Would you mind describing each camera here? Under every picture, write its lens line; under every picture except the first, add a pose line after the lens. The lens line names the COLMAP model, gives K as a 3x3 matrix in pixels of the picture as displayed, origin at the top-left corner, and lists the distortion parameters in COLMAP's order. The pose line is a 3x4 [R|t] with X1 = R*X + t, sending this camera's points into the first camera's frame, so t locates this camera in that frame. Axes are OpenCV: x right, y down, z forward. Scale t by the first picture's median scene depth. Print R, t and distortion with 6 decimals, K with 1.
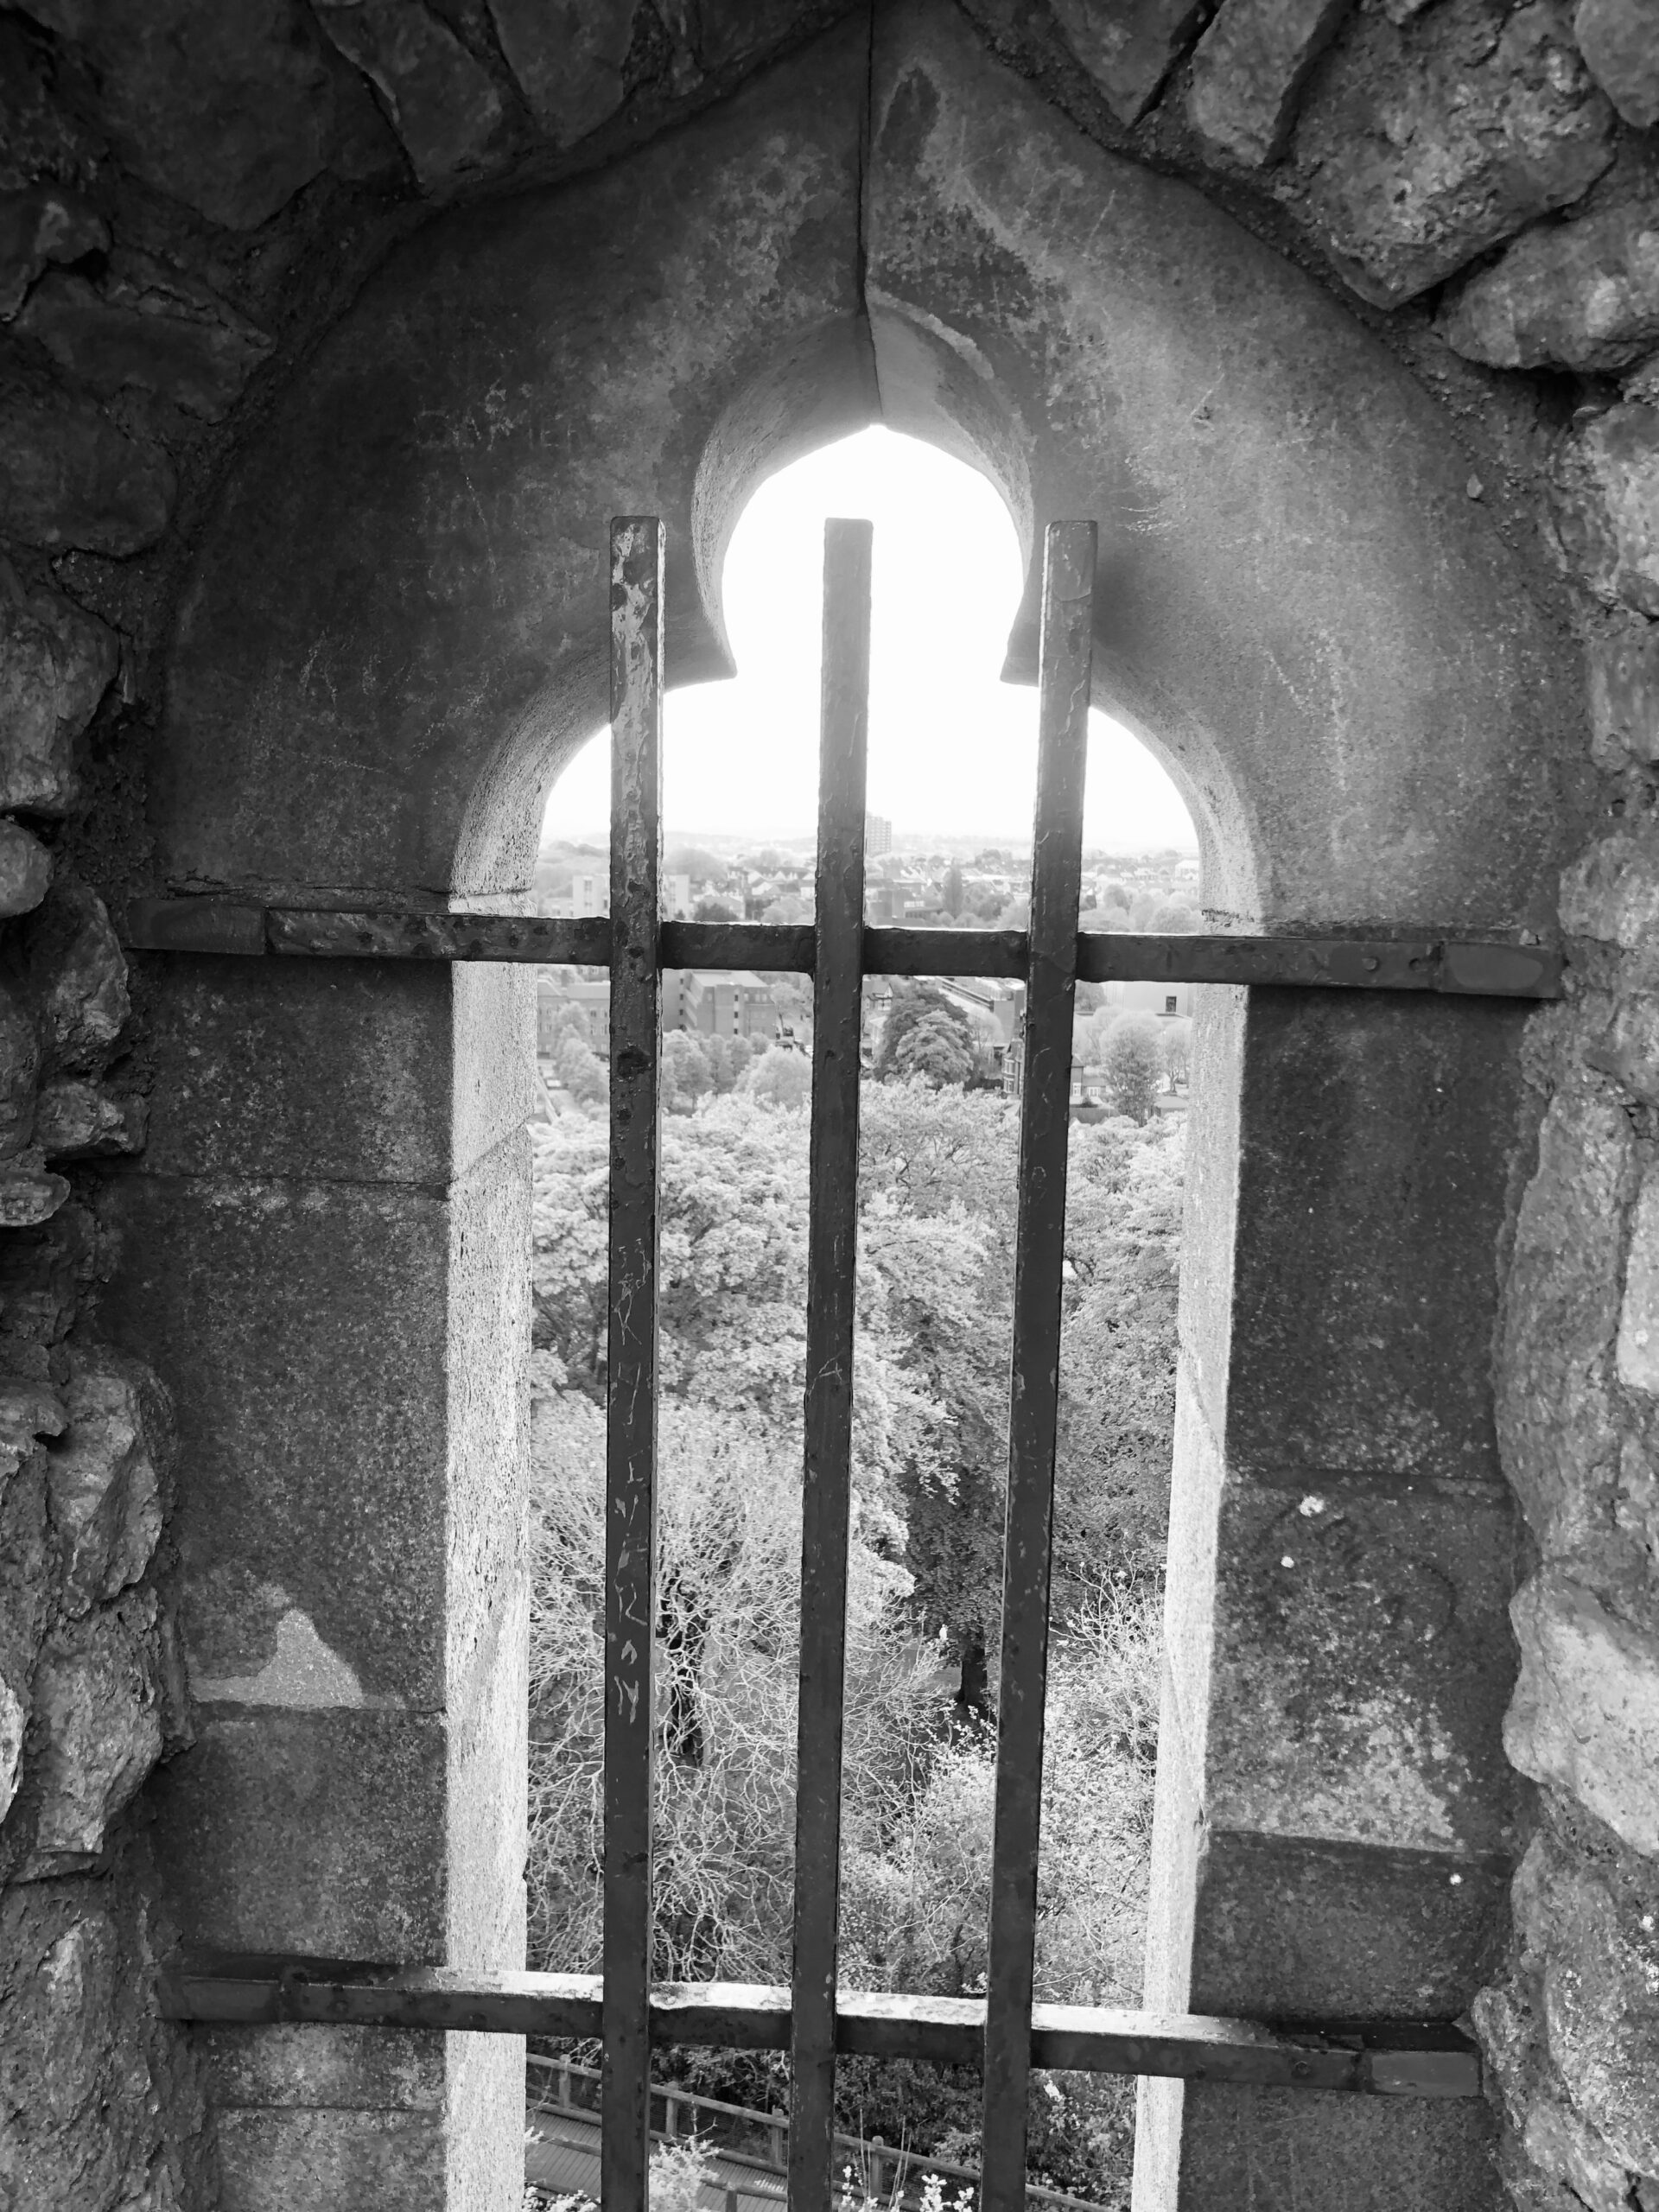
lens RADIAL K [[1814.7, 0, 830.4], [0, 1814.7, 1103.4], [0, 0, 1]] dist [0.022777, -0.002404]
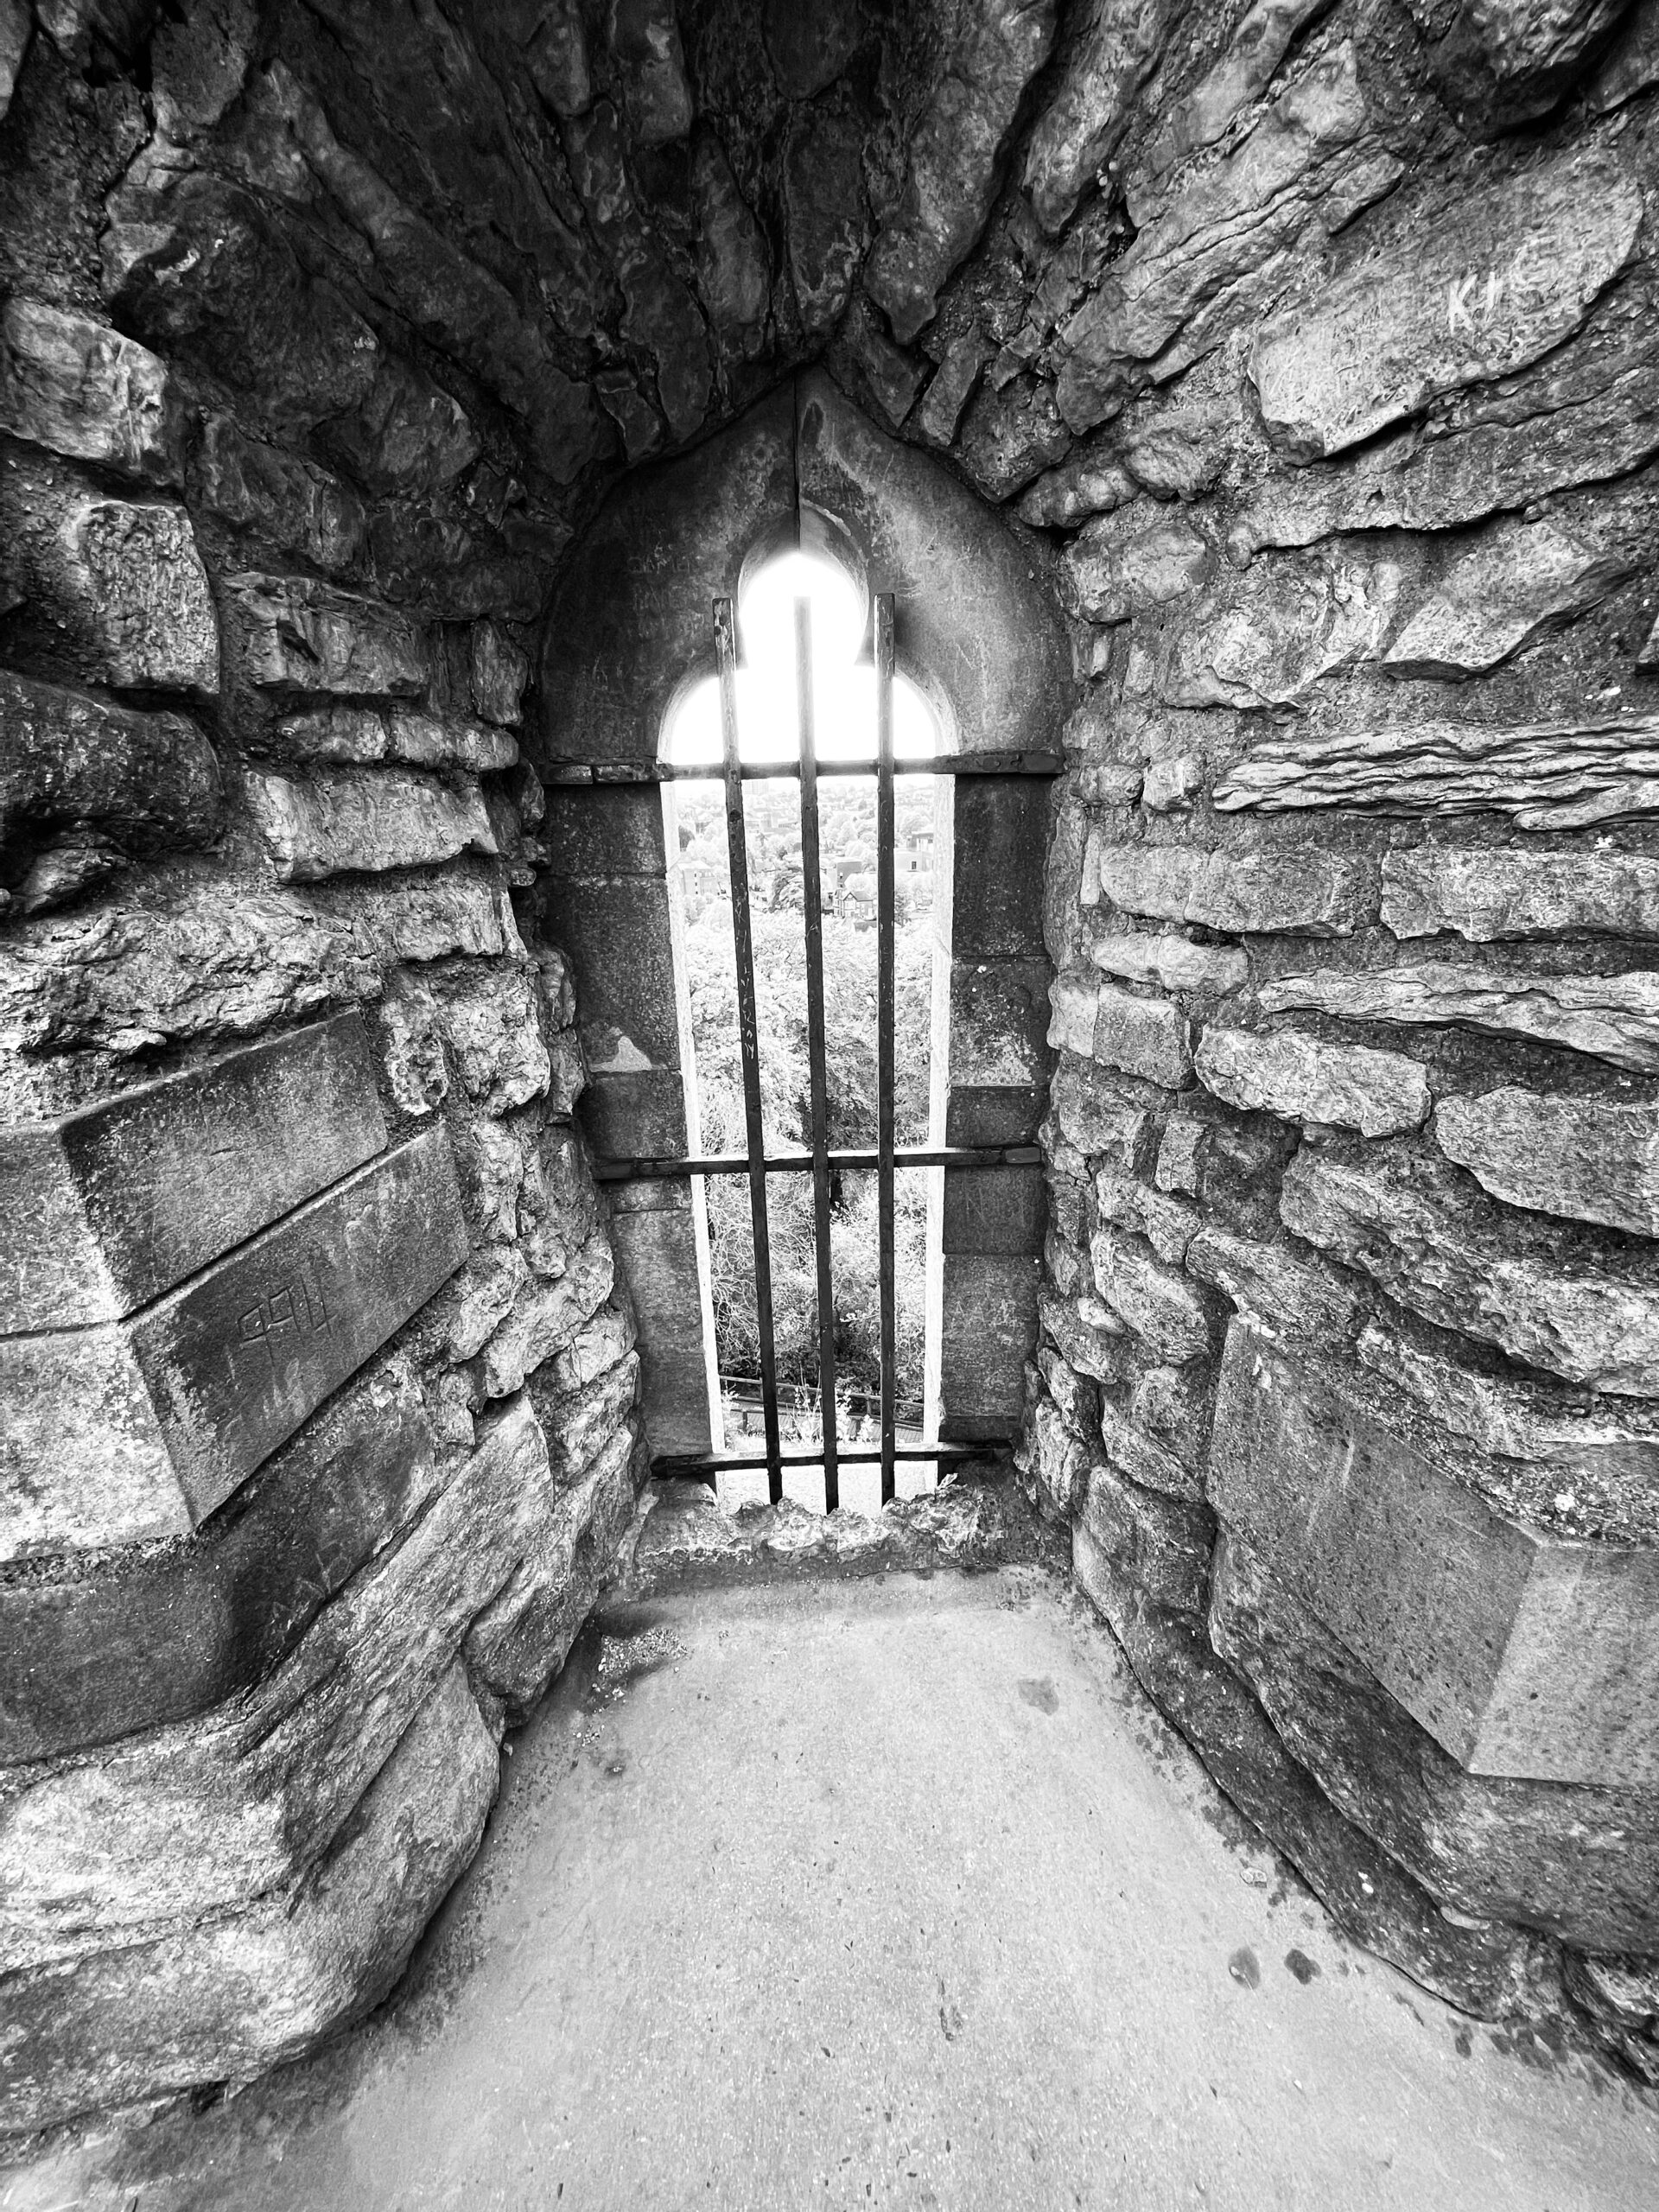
lens RADIAL K [[883.7, 0, 823.5], [0, 883.7, 1113.3], [0, 0, 1]] dist [-0.000580, -0.000204]
pose [[0.994466, -0.079505, 0.068669, -0.100391], [0.063485, 0.975603, 0.210161, 0.138733], [-0.083702, -0.204639, 0.975252, -0.393820]]
